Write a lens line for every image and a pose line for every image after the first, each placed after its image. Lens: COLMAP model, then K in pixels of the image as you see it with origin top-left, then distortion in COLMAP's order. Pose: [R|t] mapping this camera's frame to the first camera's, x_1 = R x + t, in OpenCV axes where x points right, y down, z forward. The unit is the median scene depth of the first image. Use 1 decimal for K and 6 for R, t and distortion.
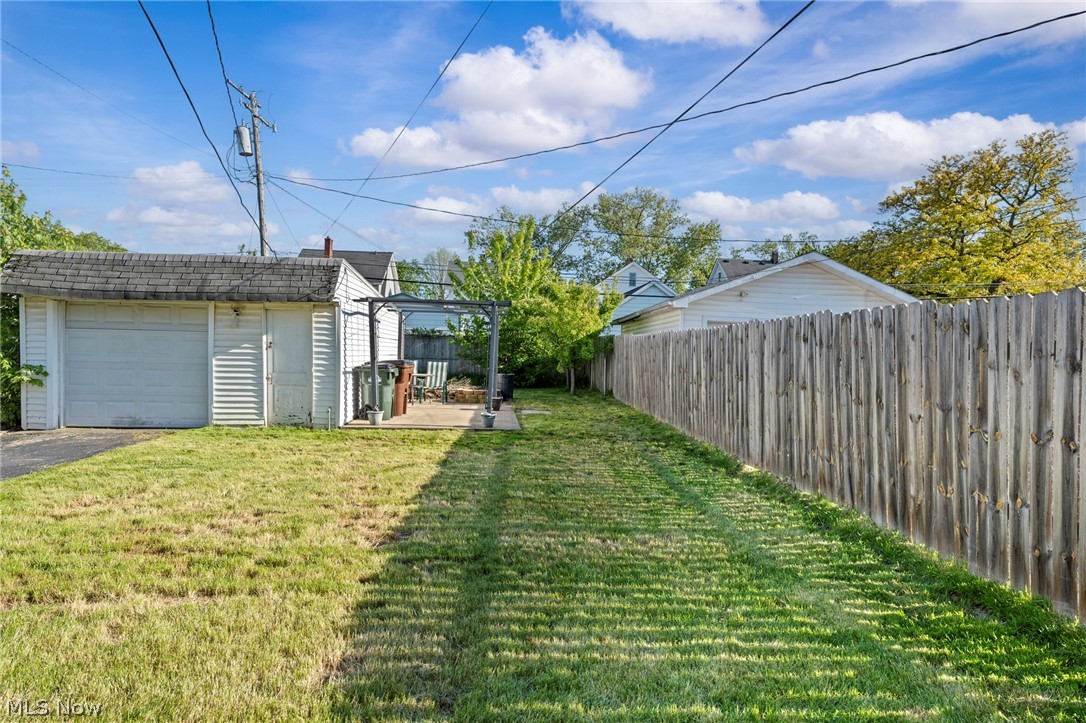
lens RADIAL K [[623.4, 0, 542.3], [0, 623.4, 368.2], [0, 0, 1]] dist [0.011506, -0.000034]
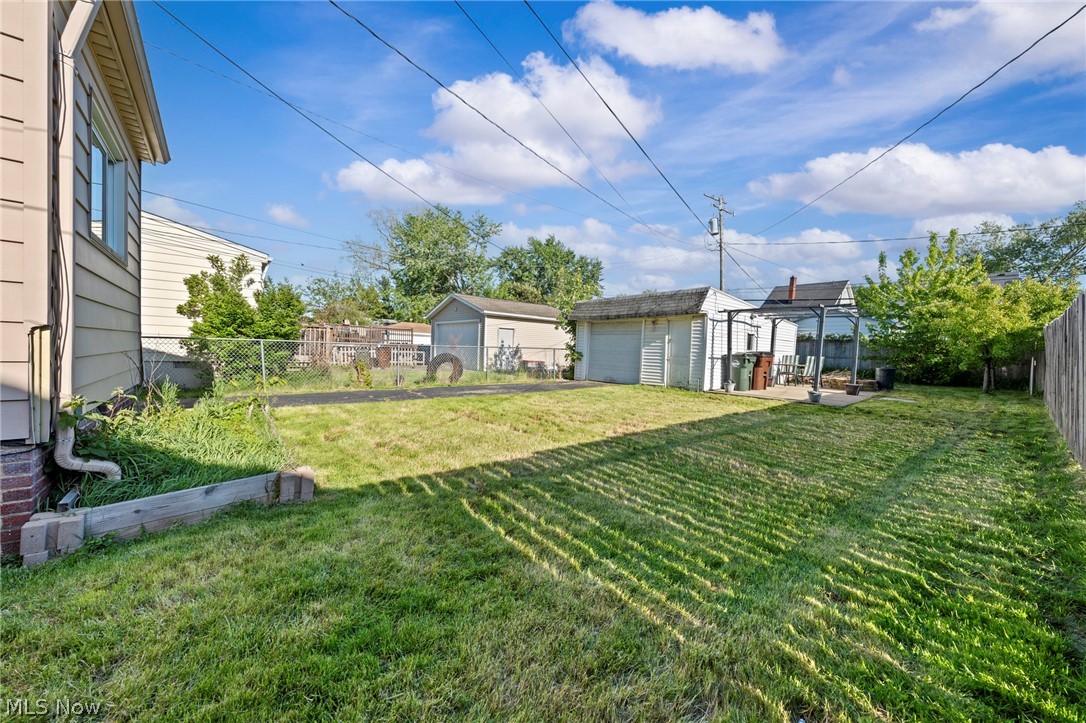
lens RADIAL K [[395.8, 0, 543.1], [0, 395.8, 355.5], [0, 0, 1]] dist [-0.001069, 0.000012]
pose [[0.572327, 0.010434, -0.819959, 0.568651], [-0.041706, 0.998995, -0.016398, 0.076949], [0.818964, 0.043582, 0.572187, 0.159040]]
